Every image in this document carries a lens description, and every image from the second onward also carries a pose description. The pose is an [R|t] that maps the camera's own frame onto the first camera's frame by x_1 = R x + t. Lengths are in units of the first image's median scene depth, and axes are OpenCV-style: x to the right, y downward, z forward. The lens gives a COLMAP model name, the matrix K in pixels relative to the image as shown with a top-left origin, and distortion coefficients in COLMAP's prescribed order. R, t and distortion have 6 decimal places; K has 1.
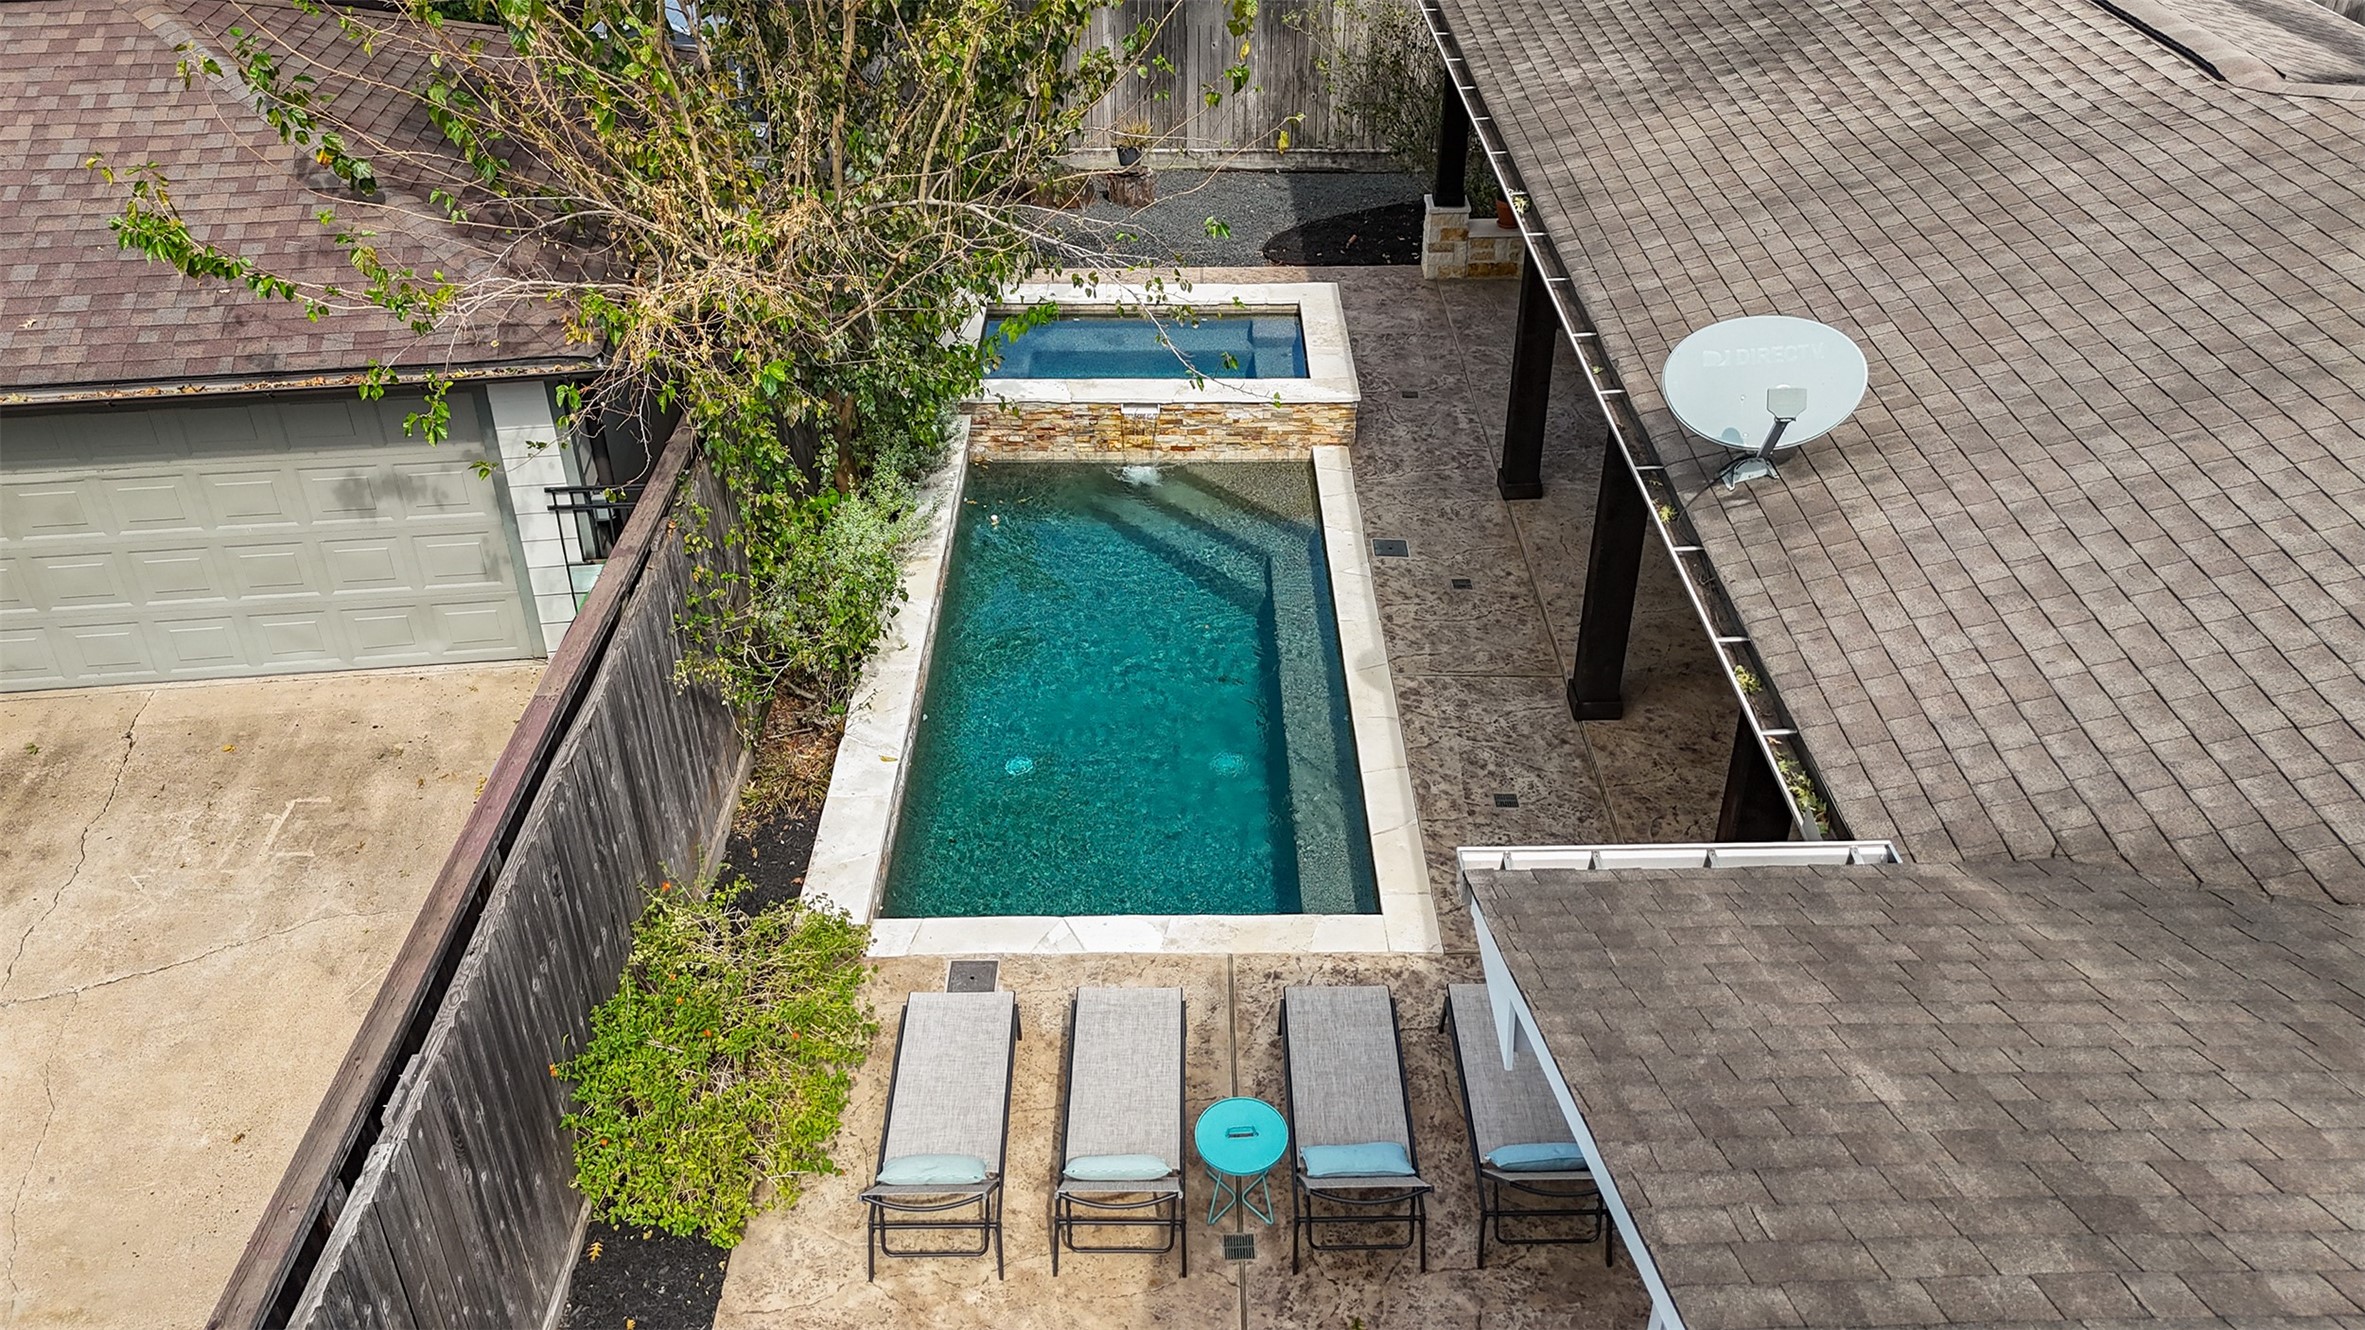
lens RADIAL K [[1742.6, 0, 1182.5], [0, 1742.6, 665.0], [0, 0, 1]] dist [0.080821, -0.041900]
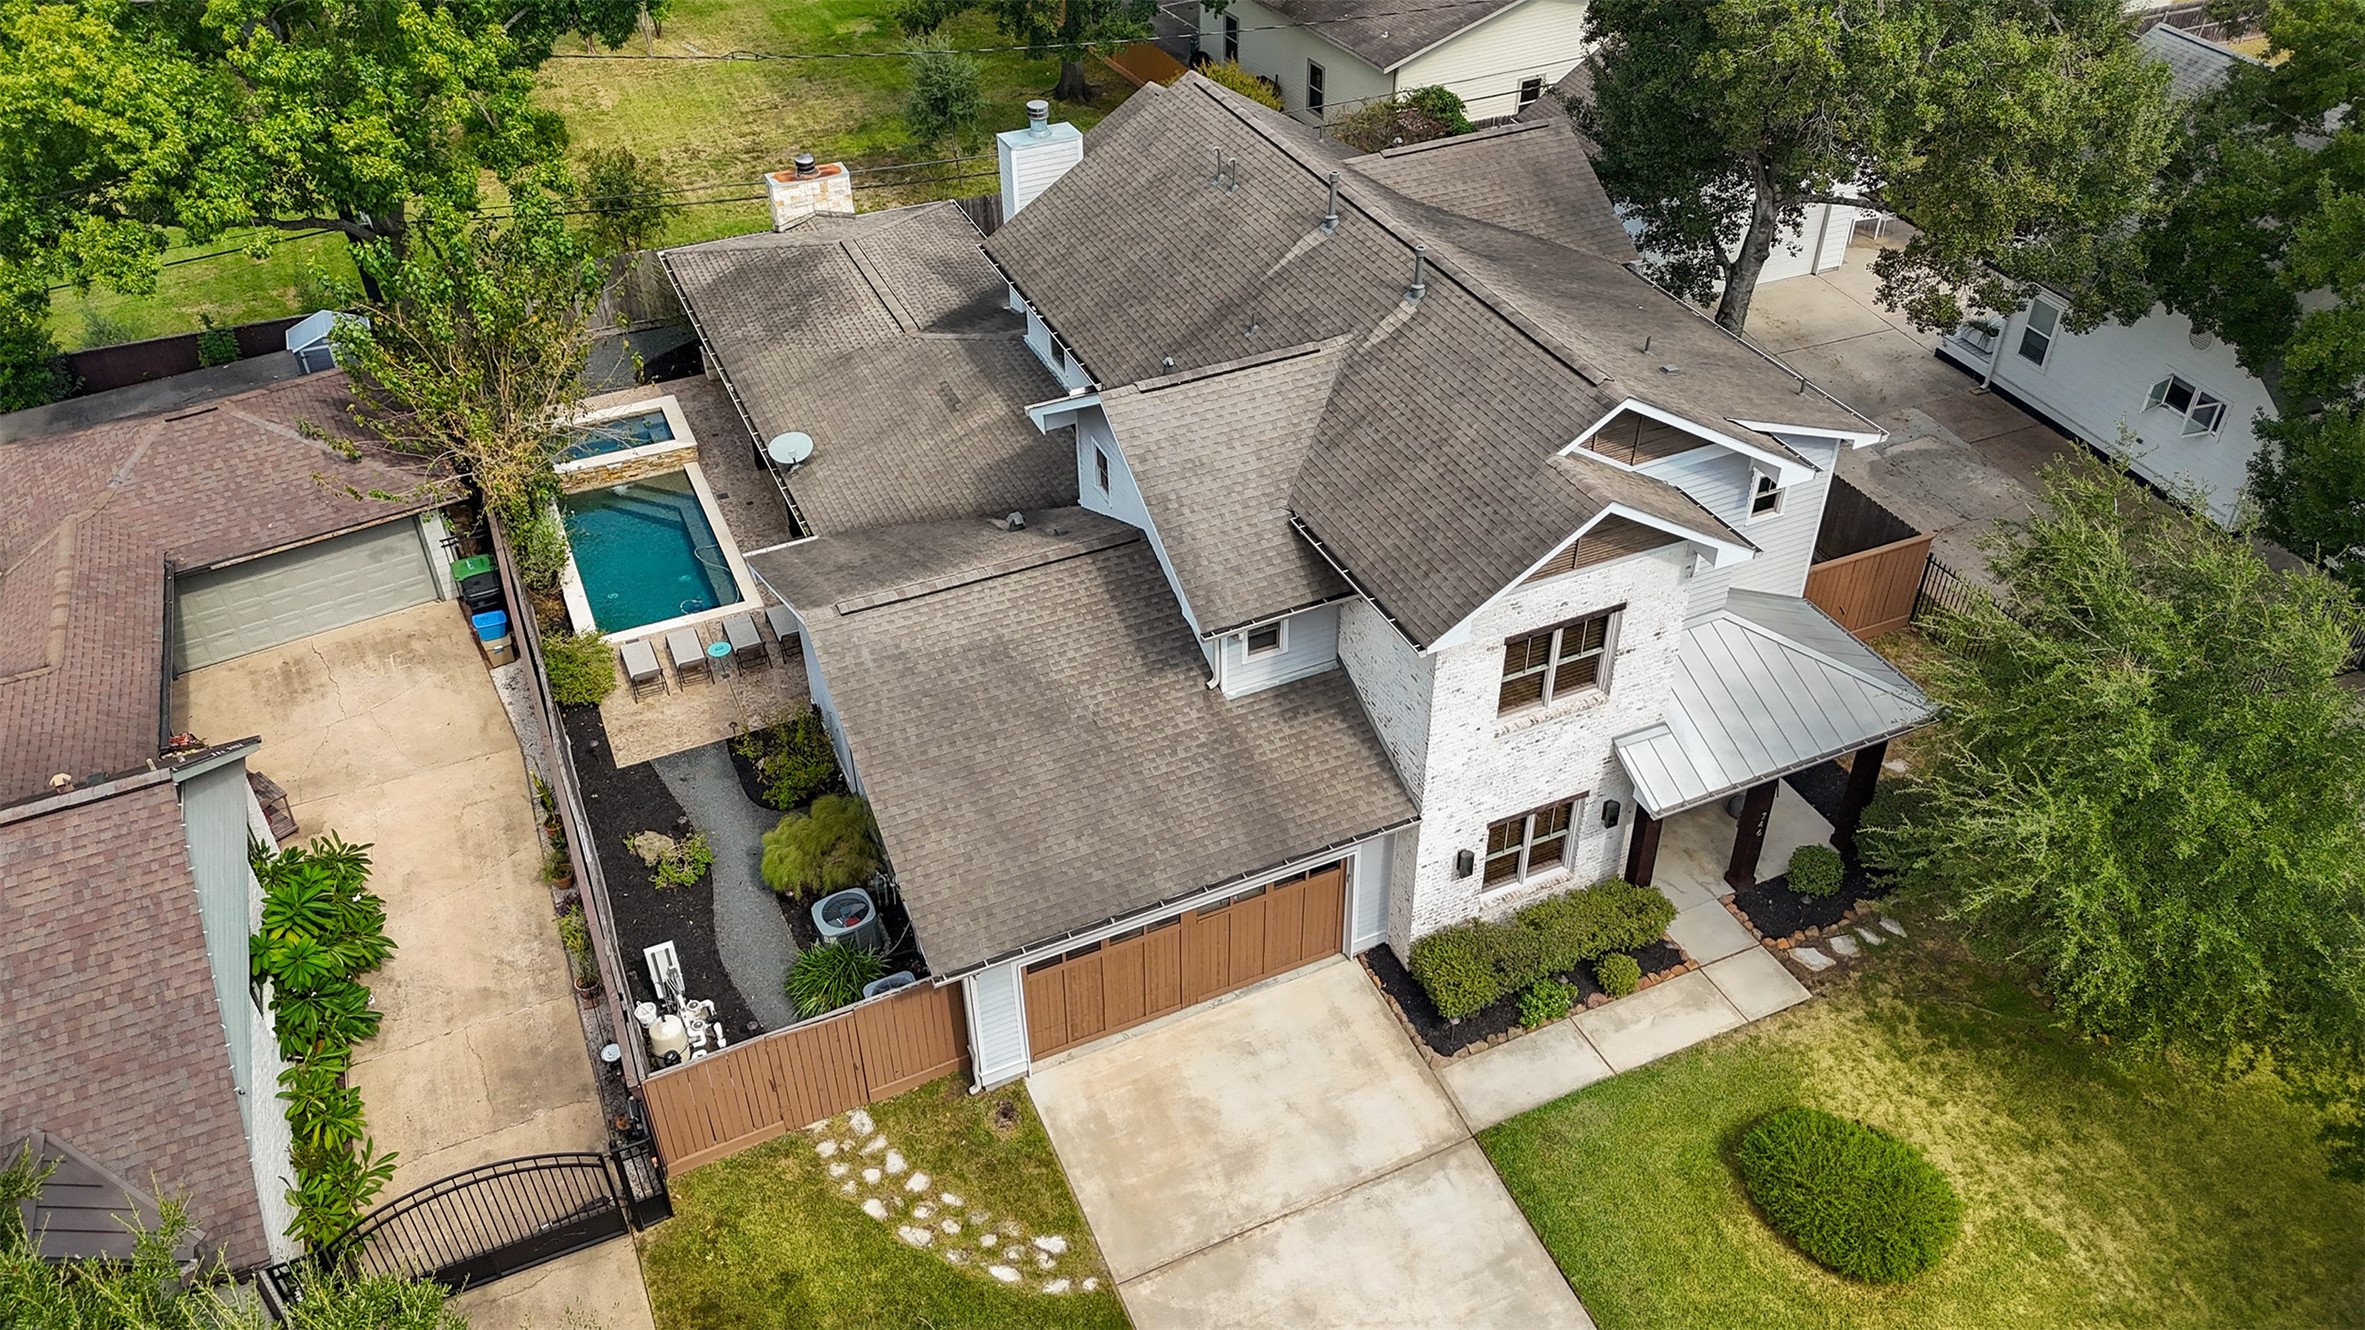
lens RADIAL K [[1742.6, 0, 1182.5], [0, 1742.6, 665.0], [0, 0, 1]] dist [0.080821, -0.041900]
pose [[0.912656, -0.254288, 0.319996, -0.176737], [0.234403, 0.966994, 0.099895, 0.087318], [-0.334836, -0.016162, 0.942138, -1.902274]]
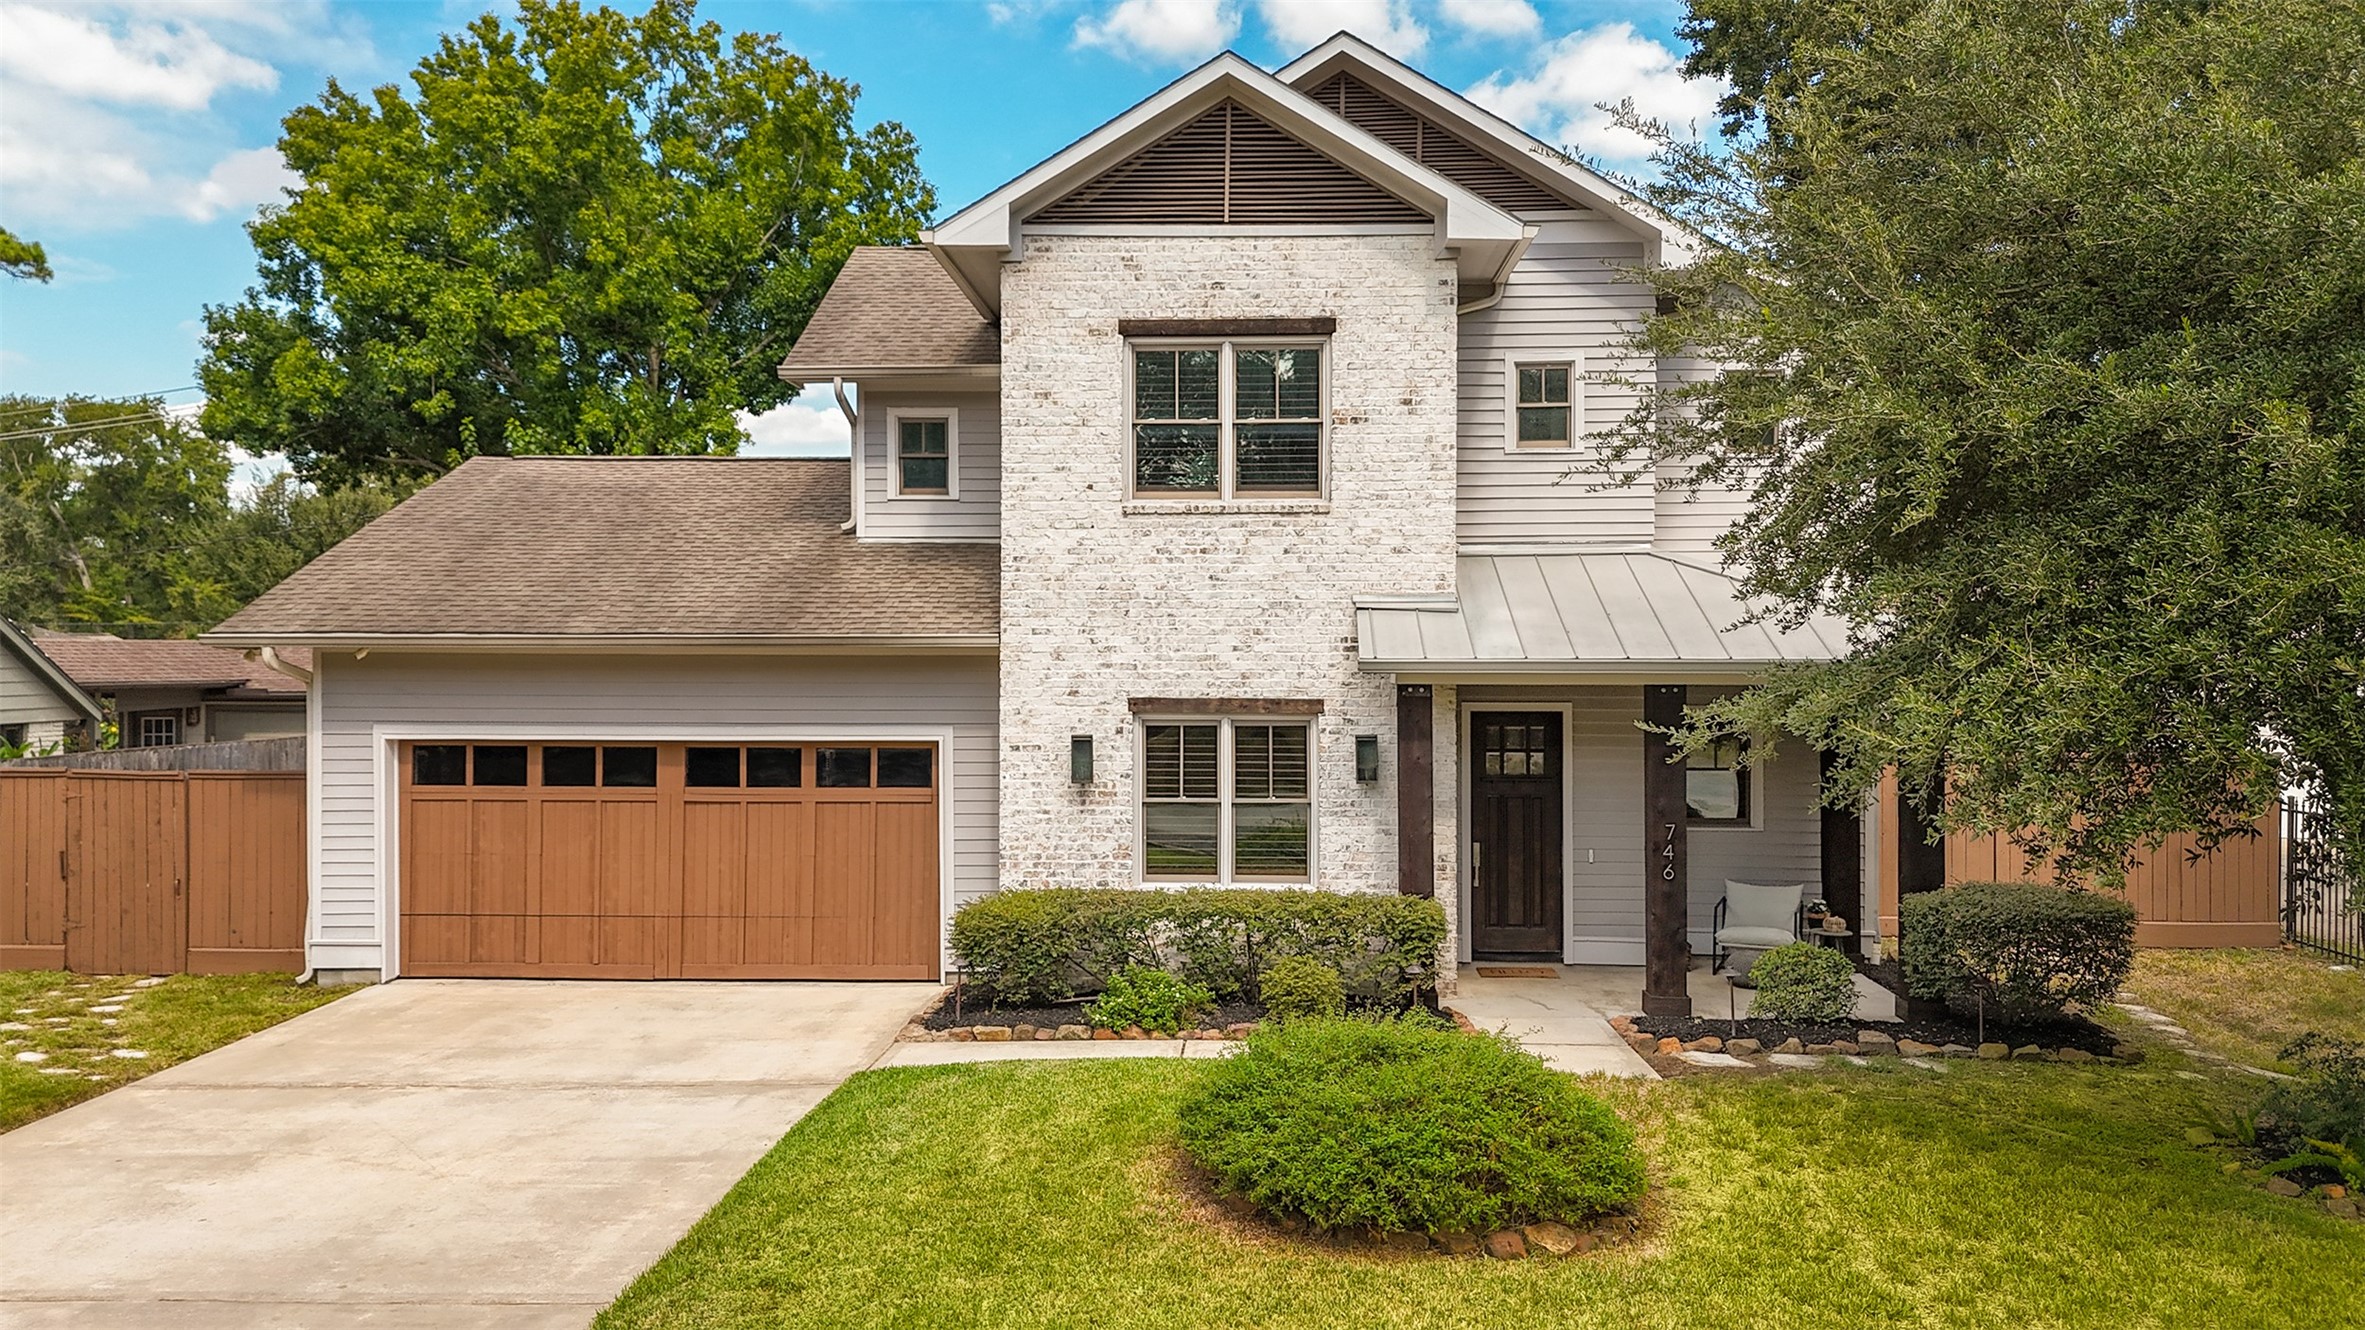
lens RADIAL K [[1742.6, 0, 1182.5], [0, 1742.6, 665.0], [0, 0, 1]] dist [0.080821, -0.041900]
pose [[0.998085, 0.003762, -0.061750, 0.789363], [-0.037860, 0.826554, -0.561583, 1.146901], [0.048927, 0.562845, 0.825113, -1.206850]]
